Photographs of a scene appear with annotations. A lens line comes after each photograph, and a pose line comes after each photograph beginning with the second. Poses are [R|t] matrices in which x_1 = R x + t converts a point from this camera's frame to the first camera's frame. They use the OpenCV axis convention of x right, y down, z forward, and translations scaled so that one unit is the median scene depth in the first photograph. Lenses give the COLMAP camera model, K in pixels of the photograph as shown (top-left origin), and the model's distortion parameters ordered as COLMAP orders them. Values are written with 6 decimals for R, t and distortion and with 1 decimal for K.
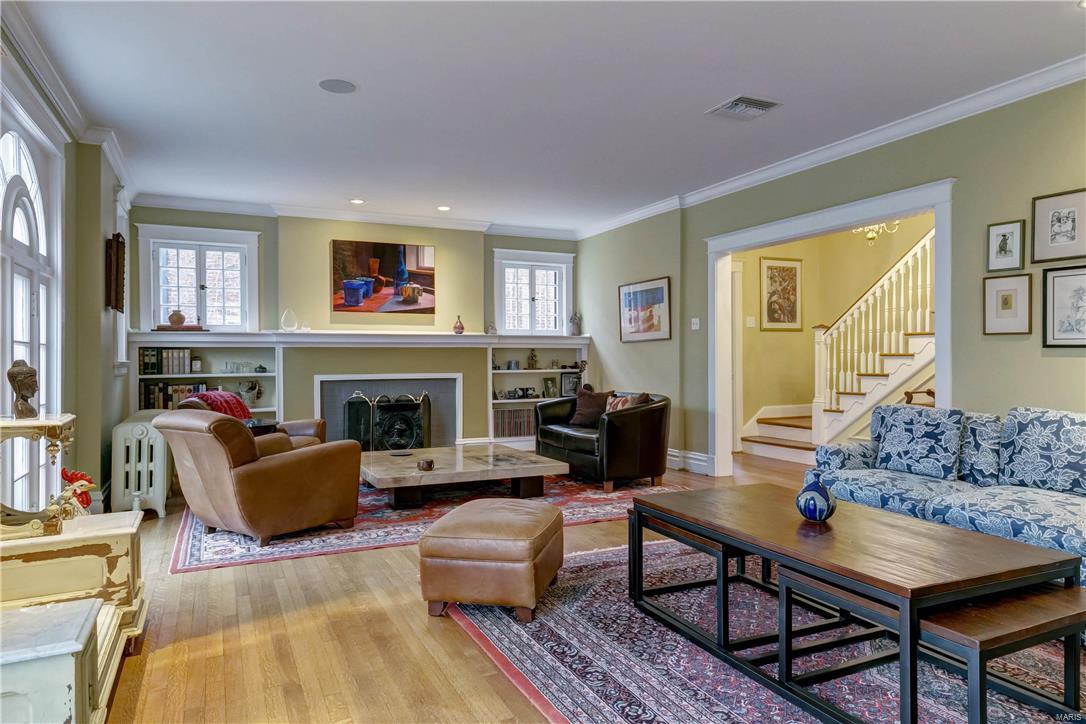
lens RADIAL K [[693.7, 0, 547.4], [0, 693.7, 364.2], [0, 0, 1]] dist [0.019156, -0.000963]
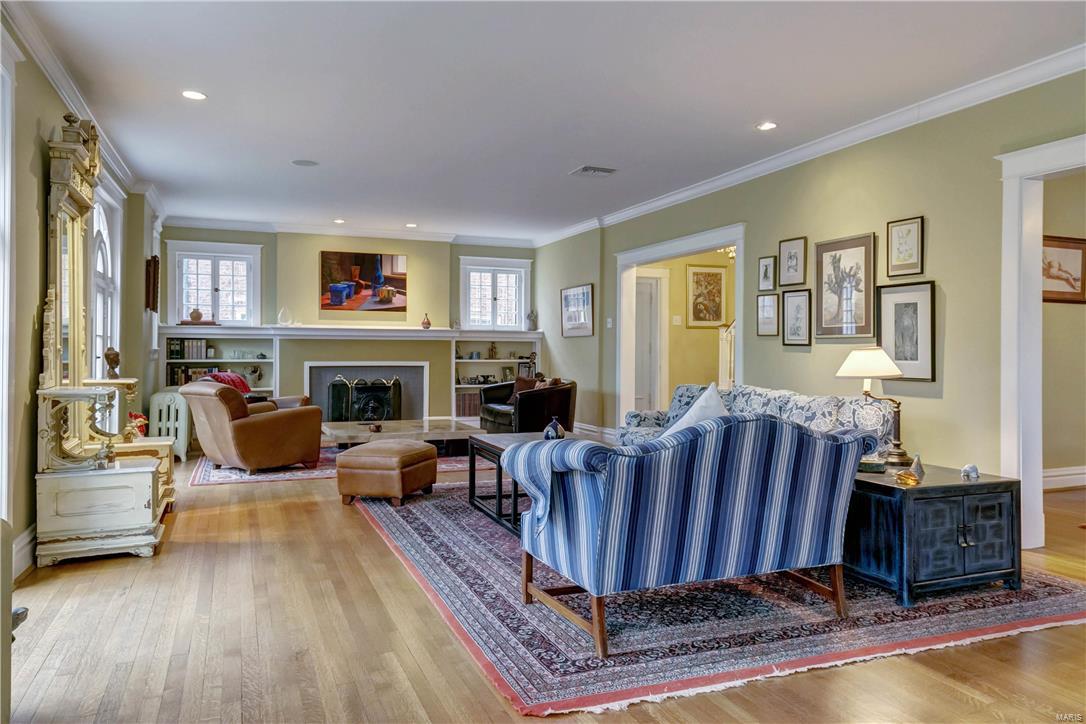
lens RADIAL K [[769.1, 0, 548.5], [0, 769.1, 354.8], [0, 0, 1]] dist [0.036423, -0.002401]
pose [[0.998095, 0.010729, -0.060759, 0.181069], [-0.010914, 0.999937, -0.002711, 0.002705], [0.060726, 0.003369, 0.998149, -0.341421]]
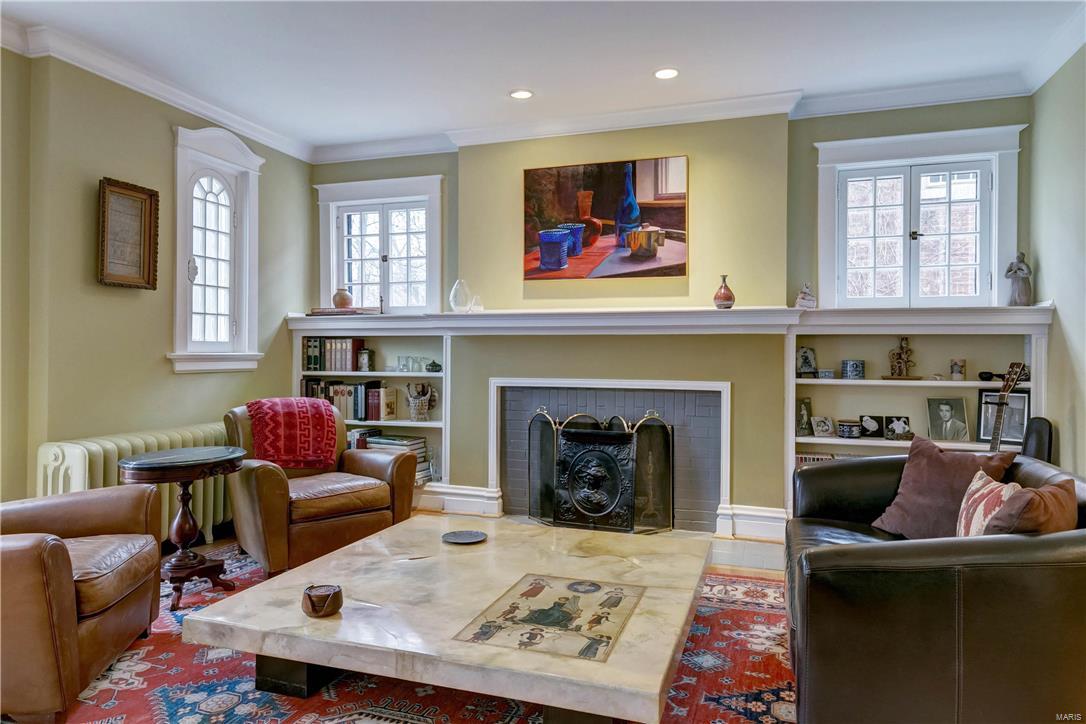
lens RADIAL K [[693.7, 0, 552.1], [0, 693.7, 352.8], [0, 0, 1]] dist [0.019156, -0.000963]
pose [[0.721557, 0.006491, -0.692325, 0.167089], [-0.016231, 0.999840, -0.007542, -0.003832], [0.692165, 0.016679, 0.721547, 0.576934]]
